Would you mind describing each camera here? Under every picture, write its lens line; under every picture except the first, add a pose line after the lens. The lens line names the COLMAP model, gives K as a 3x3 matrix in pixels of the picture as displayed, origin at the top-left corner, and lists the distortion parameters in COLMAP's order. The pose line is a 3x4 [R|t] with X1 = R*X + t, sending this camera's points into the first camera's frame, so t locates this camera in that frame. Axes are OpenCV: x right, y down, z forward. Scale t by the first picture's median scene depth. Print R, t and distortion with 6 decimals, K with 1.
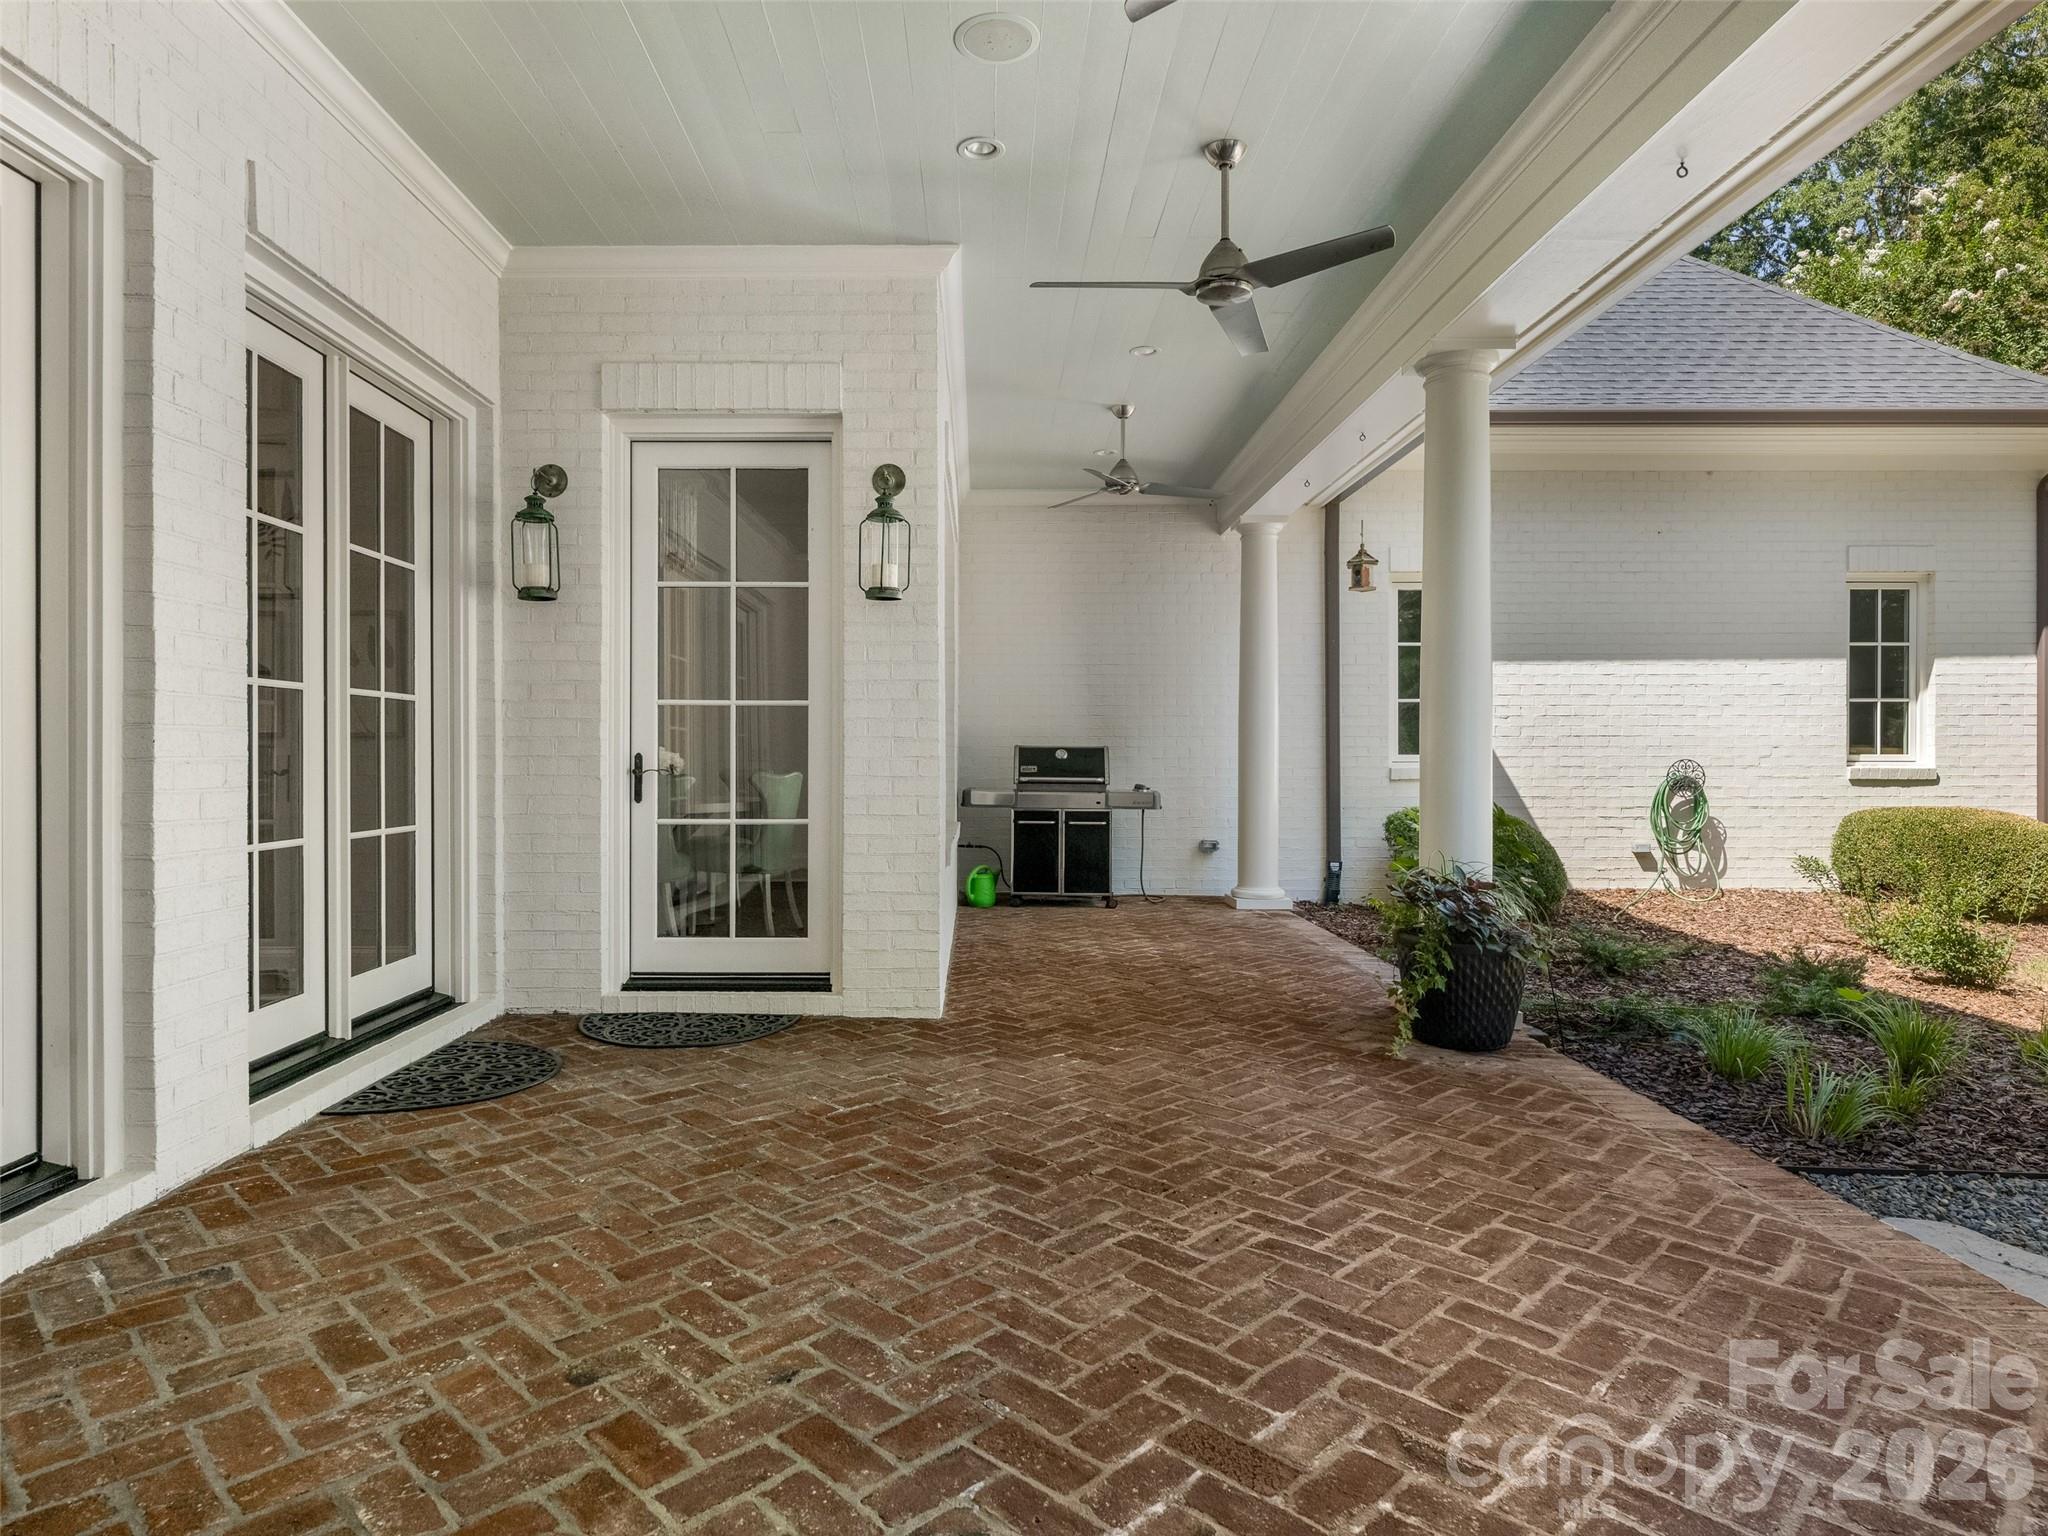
lens RADIAL K [[1174.3, 0, 1016.1], [0, 1174.3, 764.0], [0, 0, 1]] dist [0.001279, 0.000490]
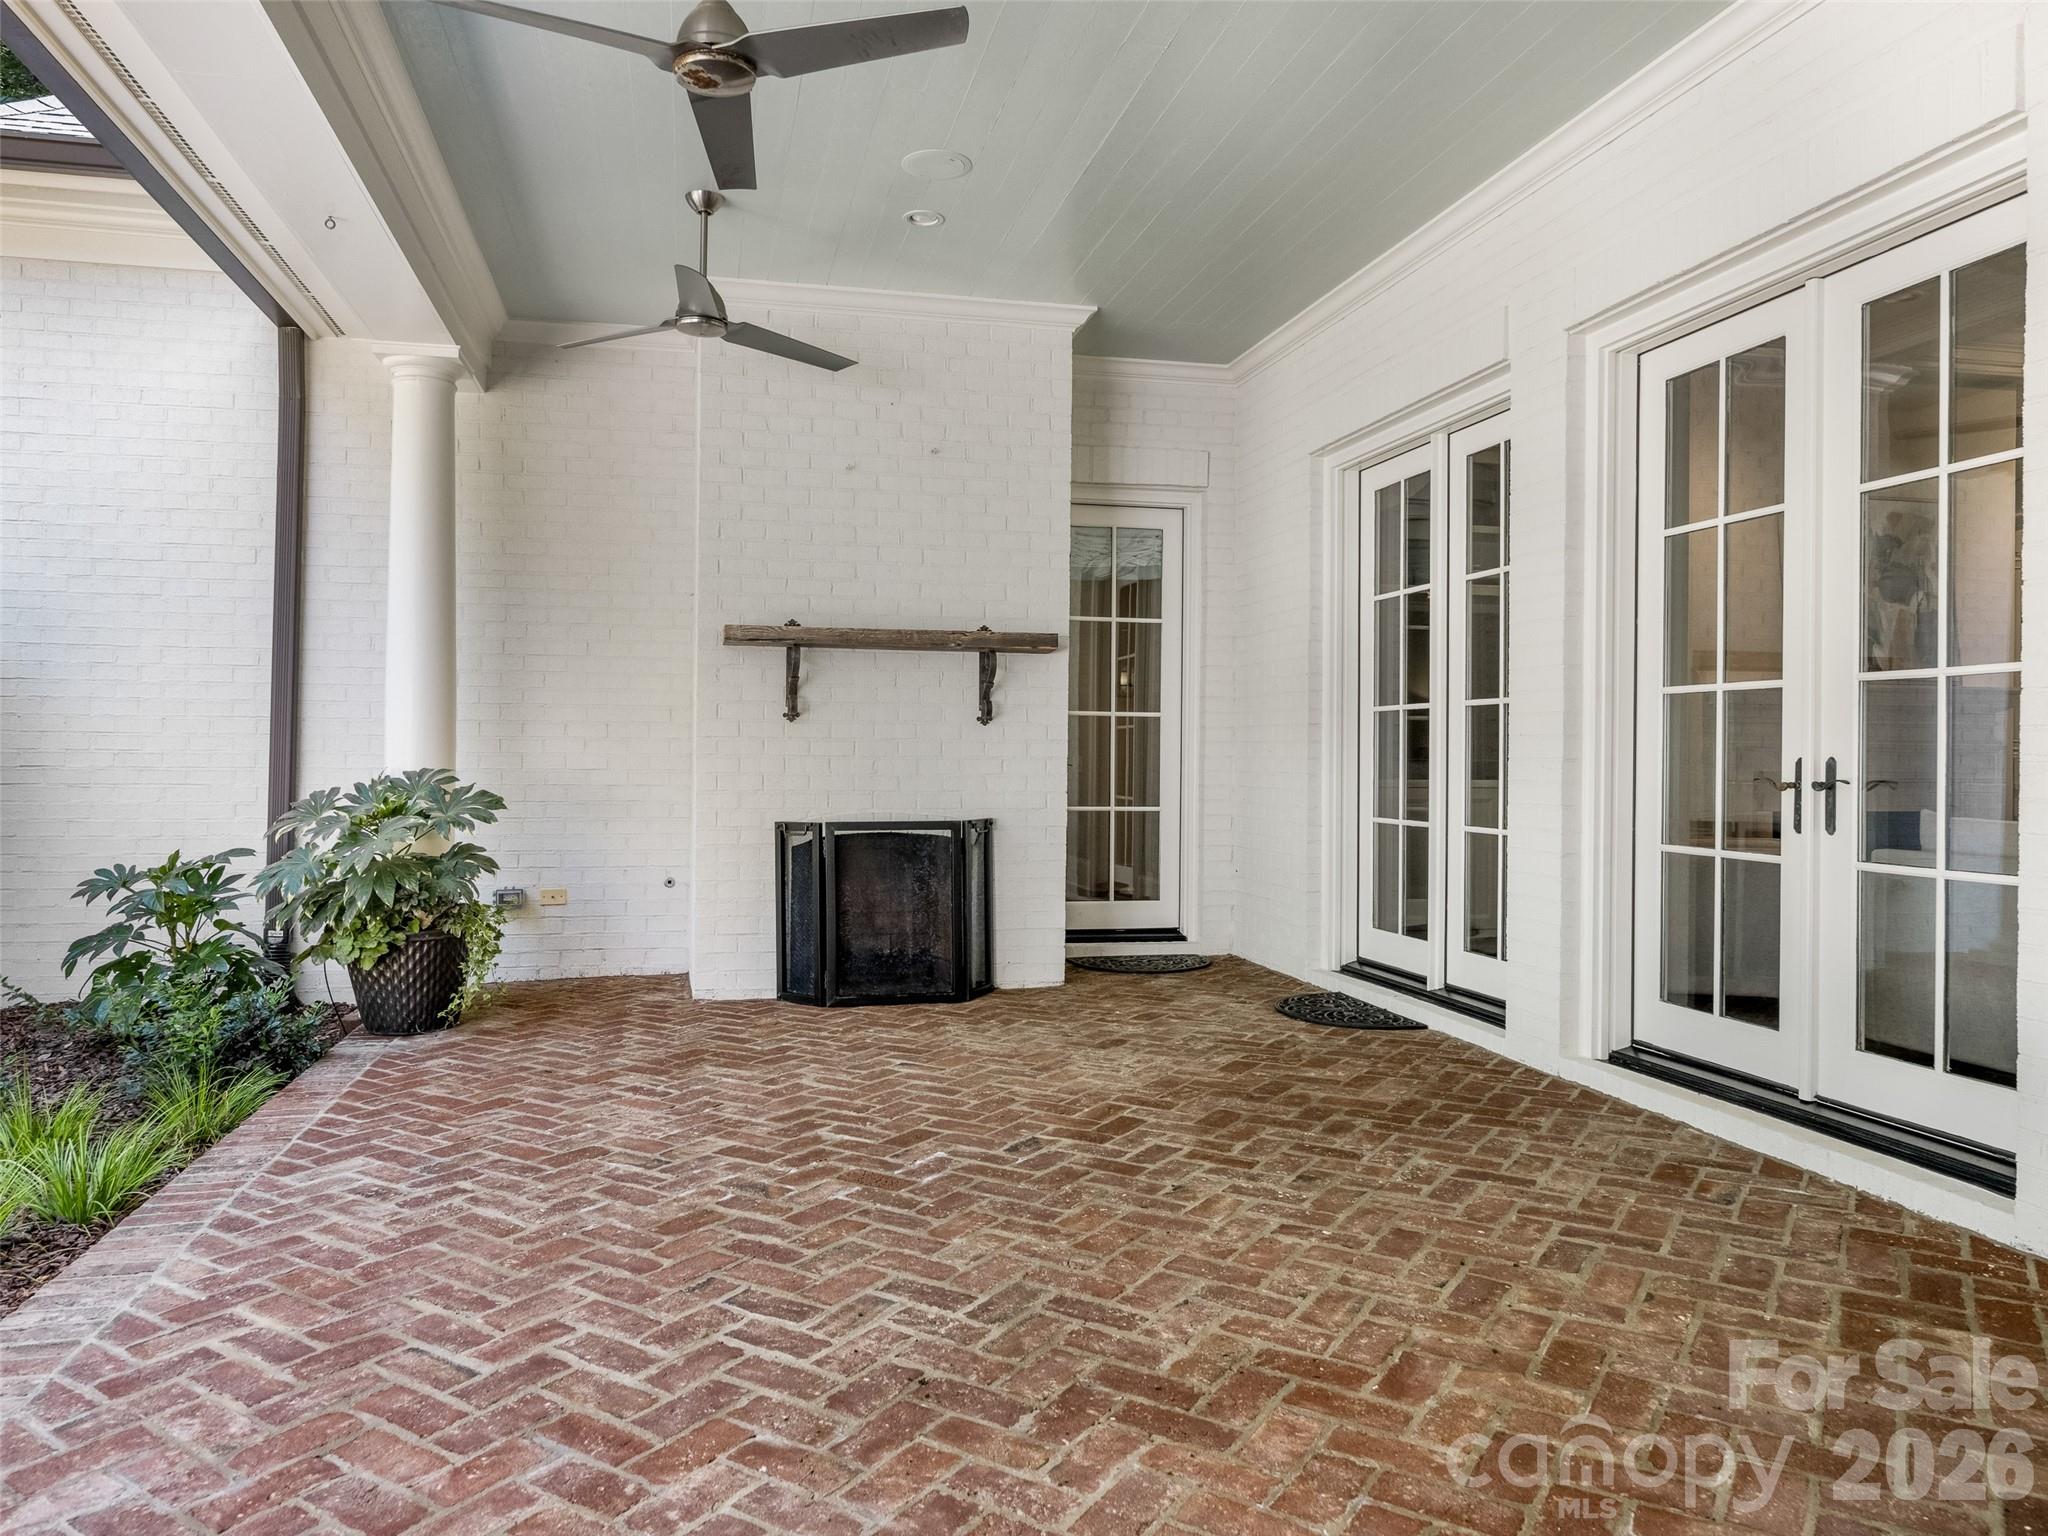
lens RADIAL K [[1465.7, 0, 1021.7], [0, 1465.7, 764.7], [0, 0, 1]] dist [0.002771, 0.000381]
pose [[-0.978057, -0.007699, -0.208194, 0.288731], [-0.010553, 0.999865, 0.012601, -0.013790], [0.208069, 0.014521, -0.978006, 2.113823]]
